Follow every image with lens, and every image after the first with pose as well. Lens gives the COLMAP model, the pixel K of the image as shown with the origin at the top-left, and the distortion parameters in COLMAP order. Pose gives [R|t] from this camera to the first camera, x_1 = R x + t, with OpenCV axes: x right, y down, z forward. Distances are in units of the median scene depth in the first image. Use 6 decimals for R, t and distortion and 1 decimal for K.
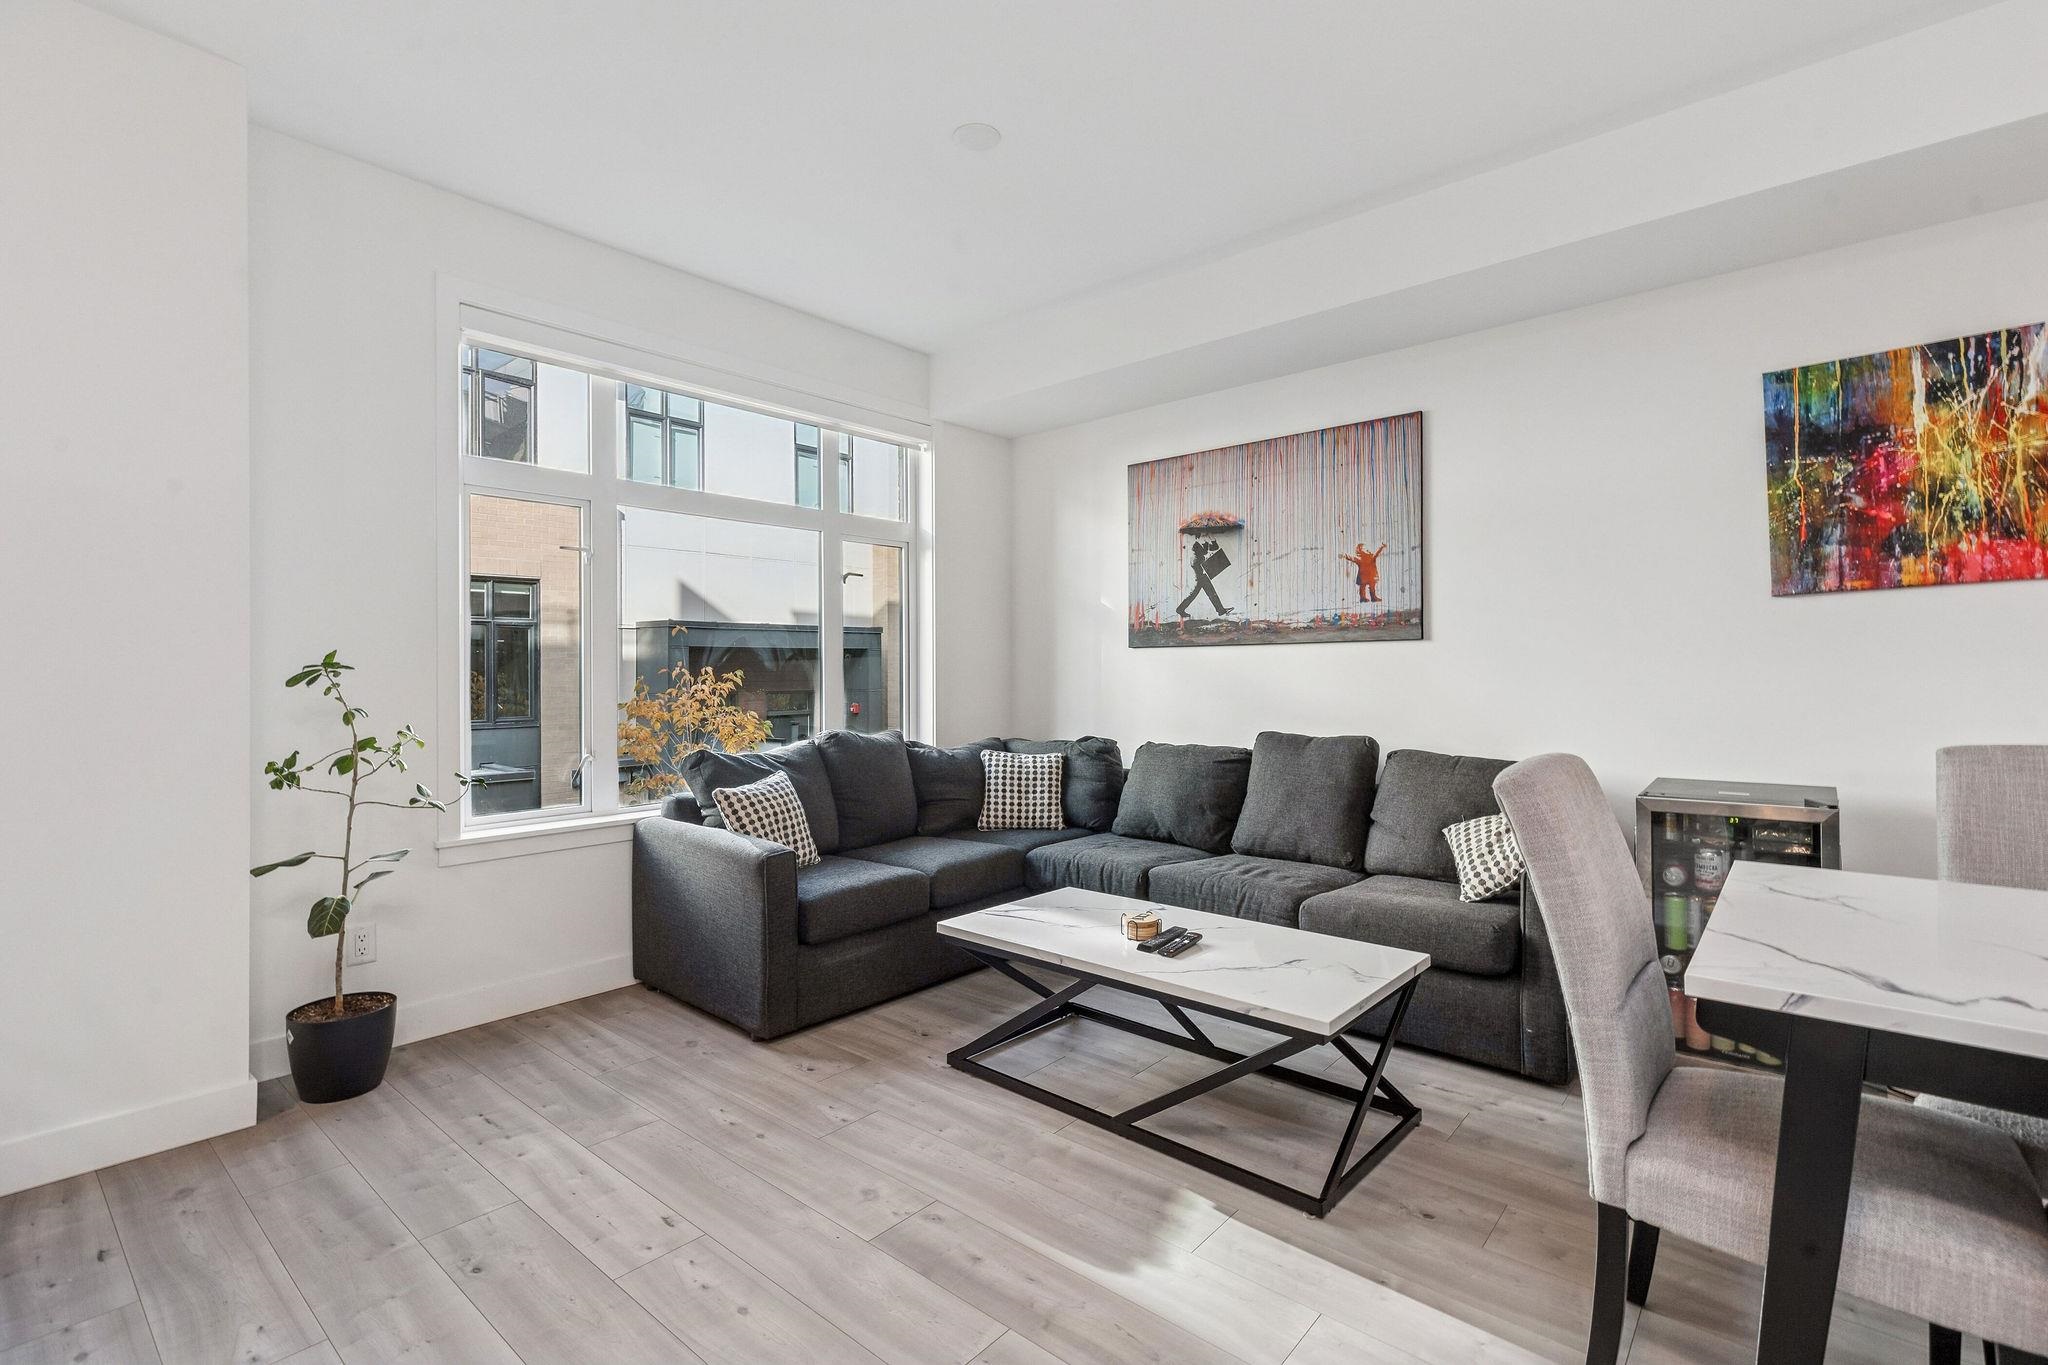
lens RADIAL K [[939.6, 0, 1091.8], [0, 939.6, 669.7], [0, 0, 1]] dist [0.002407, -0.000117]
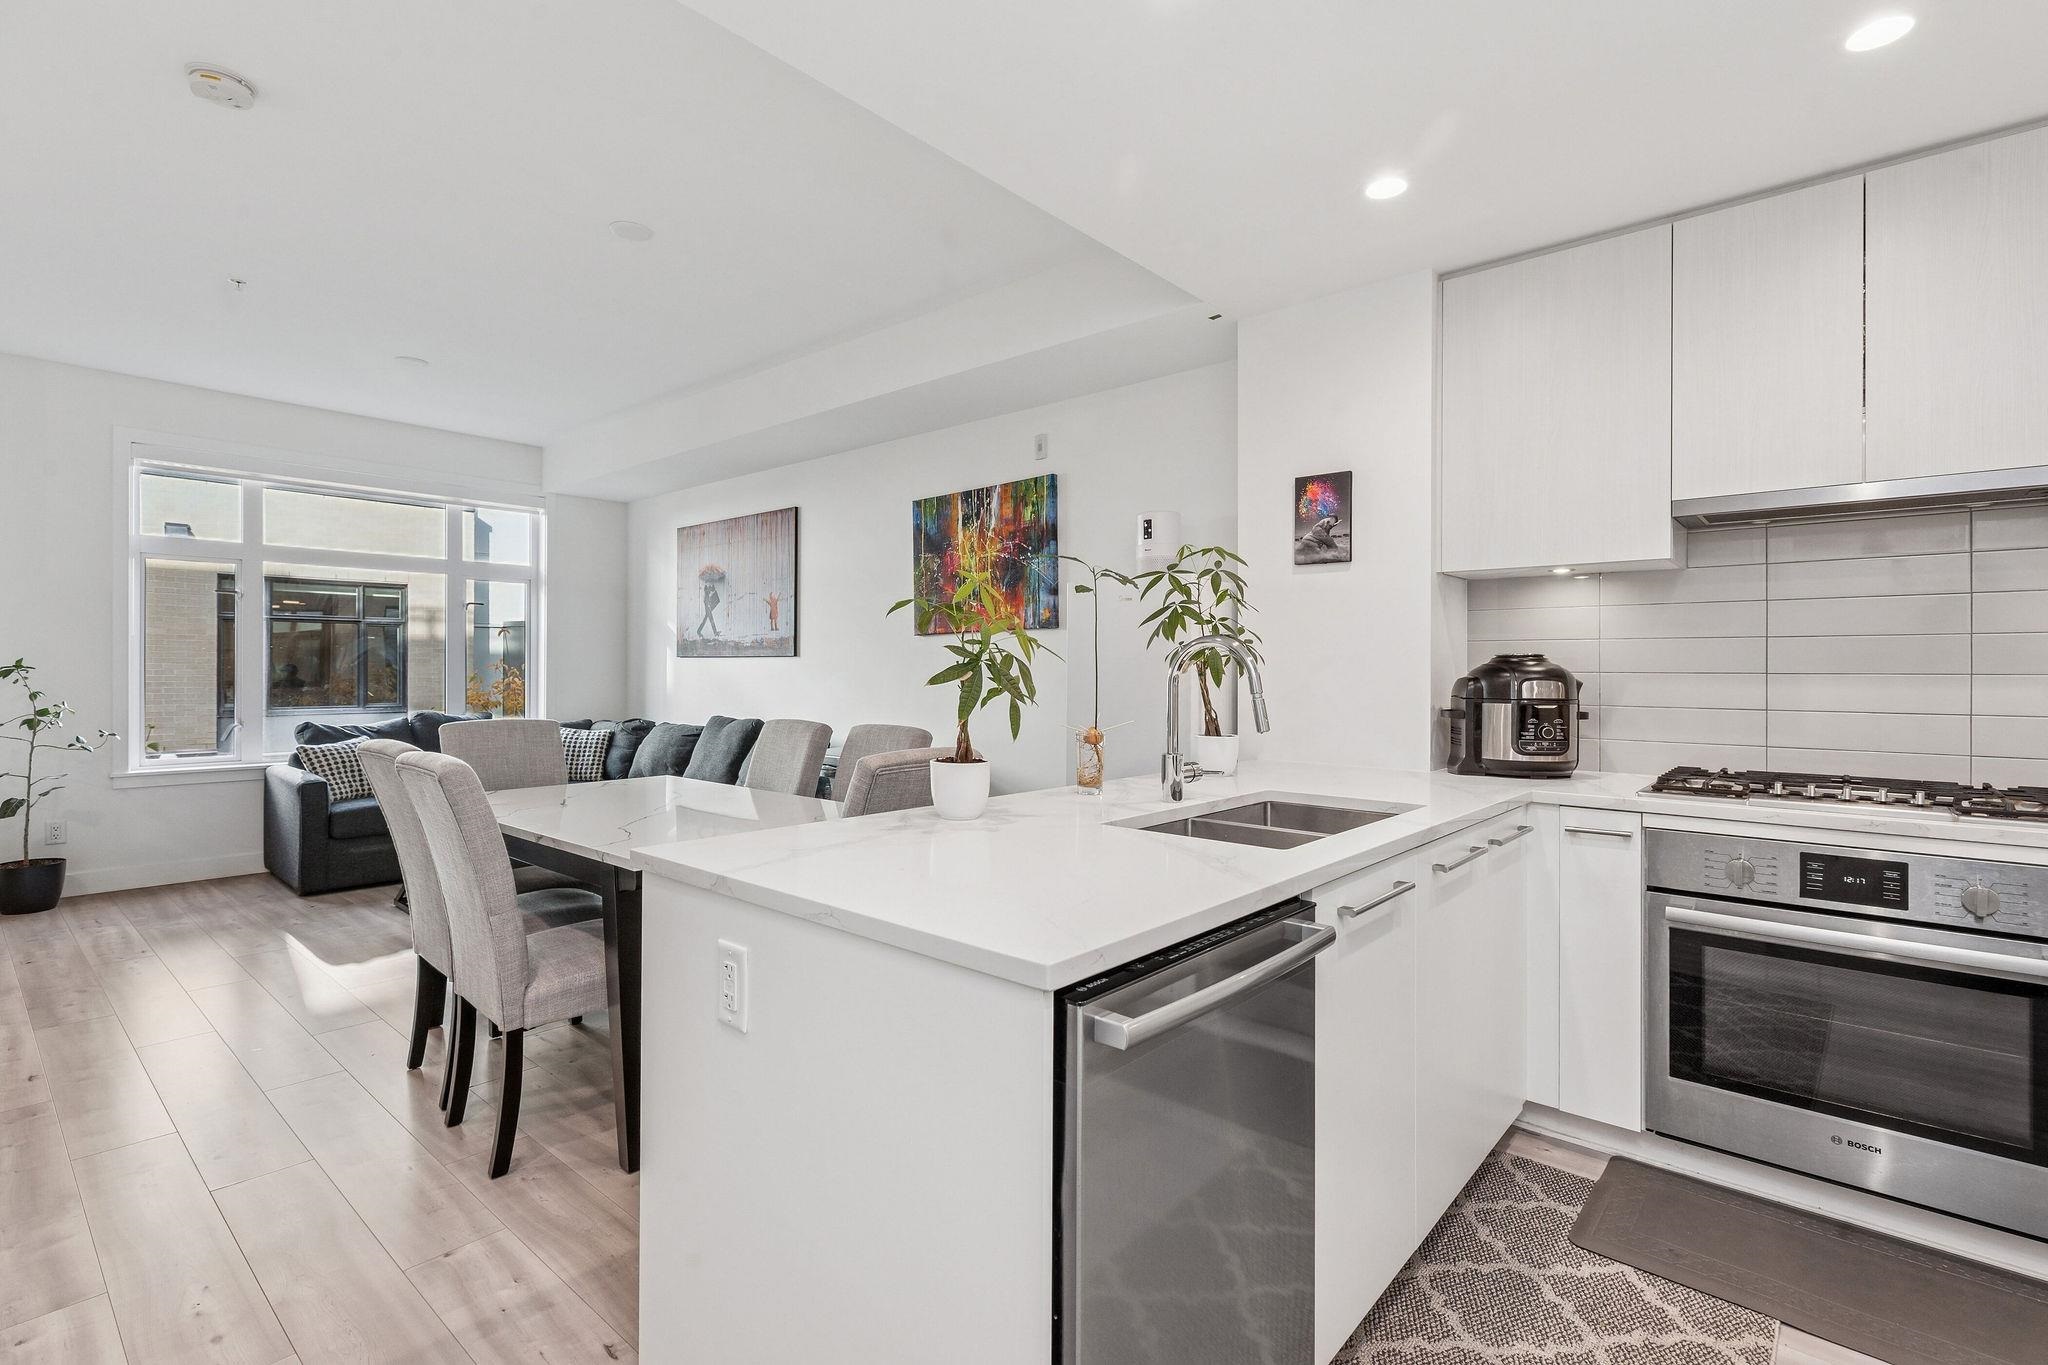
lens RADIAL K [[939.6, 0, 1091.8], [0, 939.6, 669.7], [0, 0, 1]] dist [0.002407, -0.000117]
pose [[0.999900, 0.013967, -0.002185, 0.895022], [-0.013955, 0.999887, 0.005631, -0.027704], [0.002263, -0.005600, 0.999982, -0.563070]]
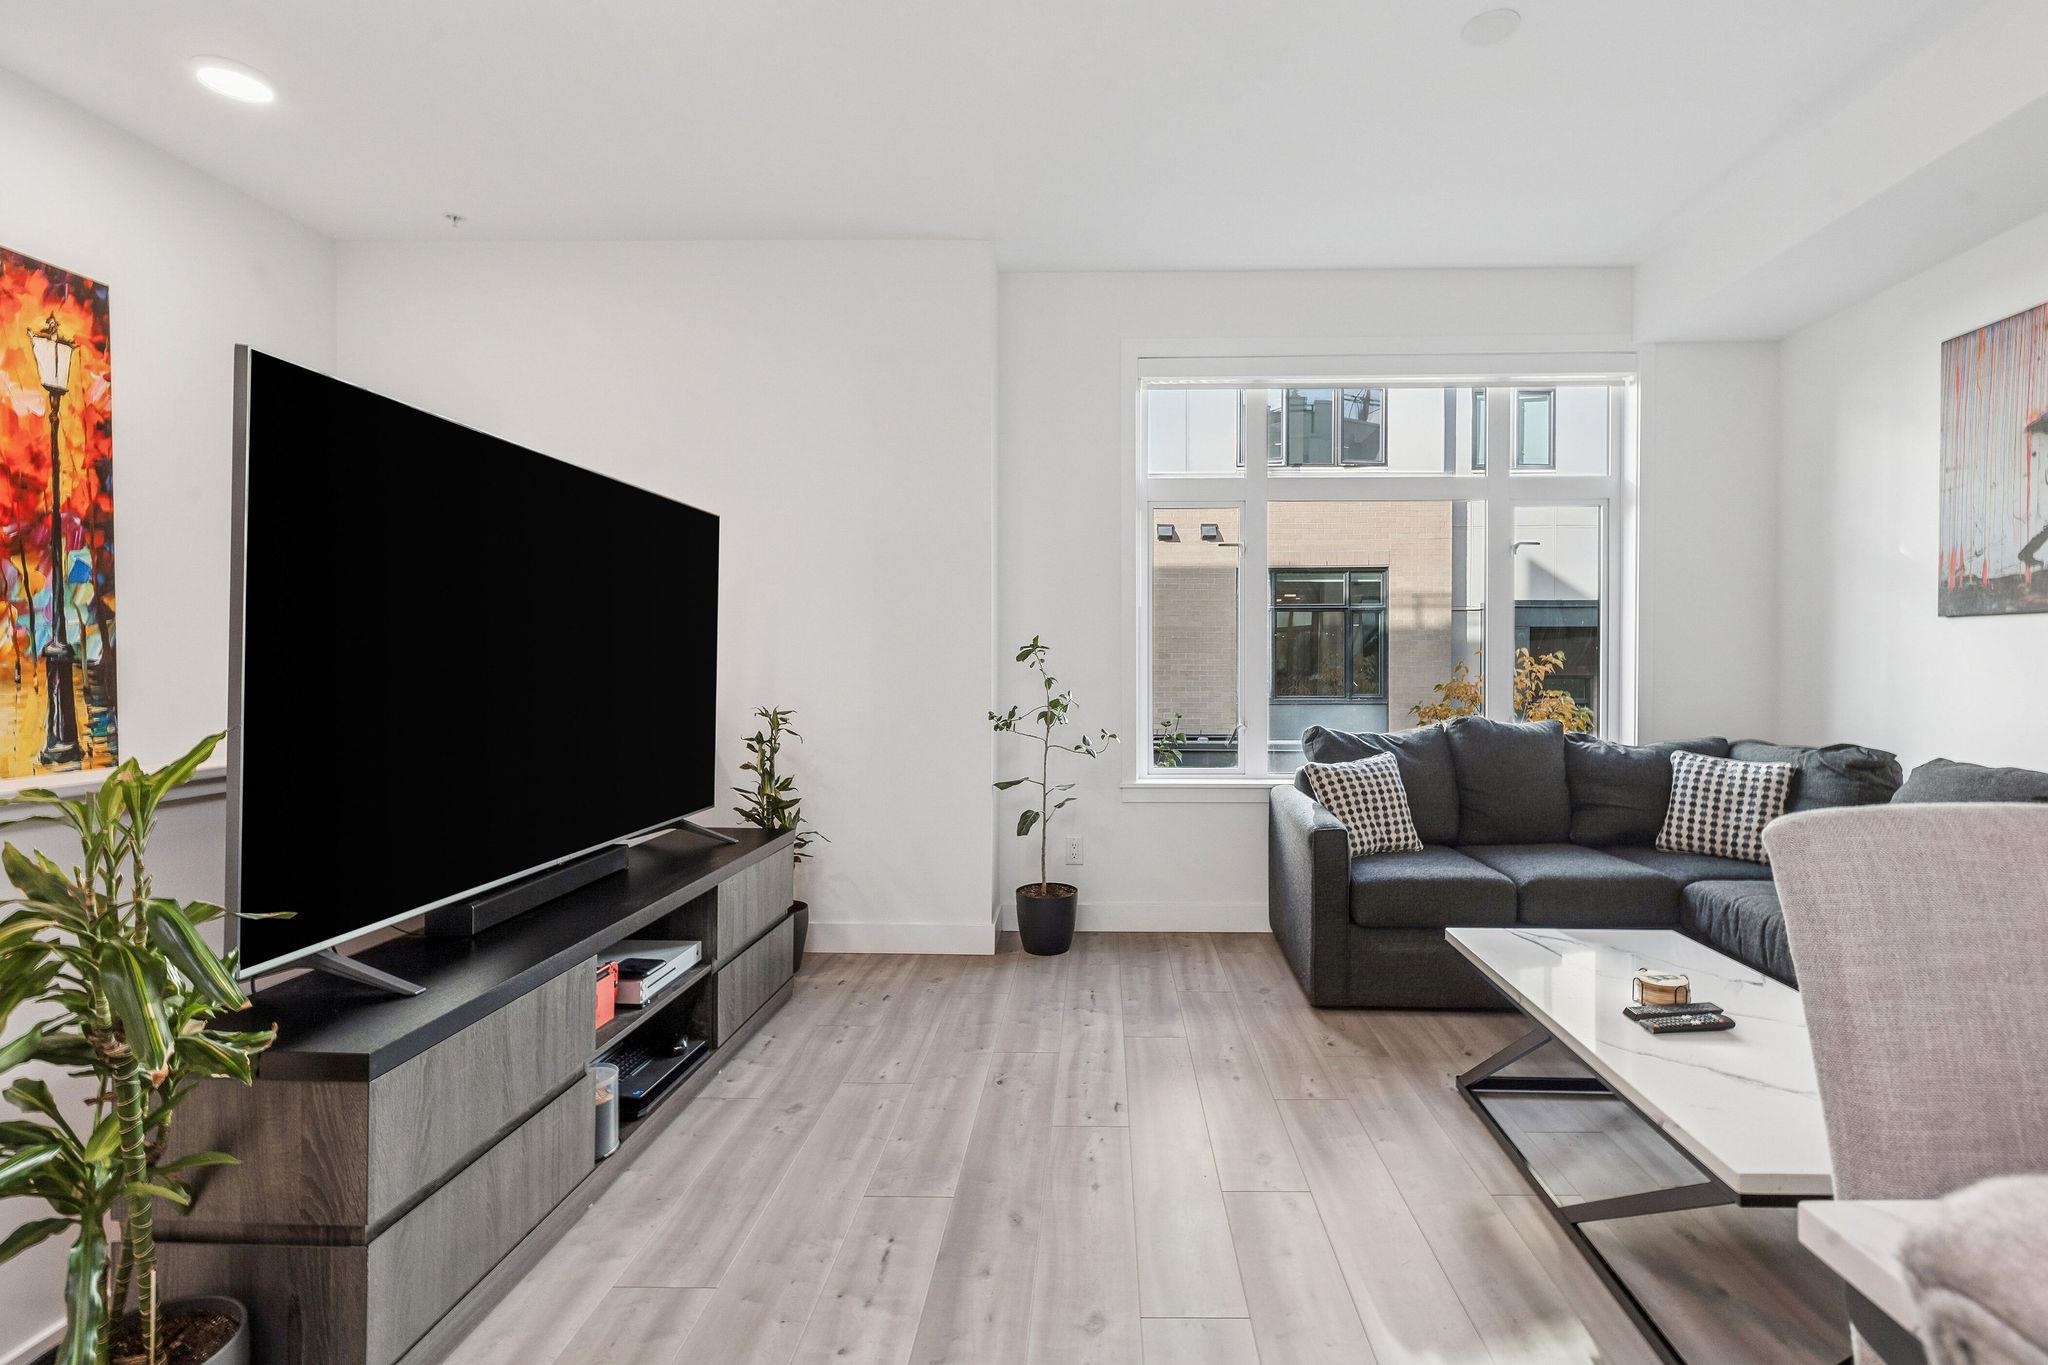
lens RADIAL K [[980.5, 0, 1076.1], [0, 980.5, 673.3], [0, 0, 1]] dist [-0.000396, -0.000866]
pose [[0.607028, 0.017955, -0.794477, 0.295115], [-0.000499, 0.999753, 0.022213, 0.002237], [0.794680, -0.013087, 0.606888, 0.118747]]
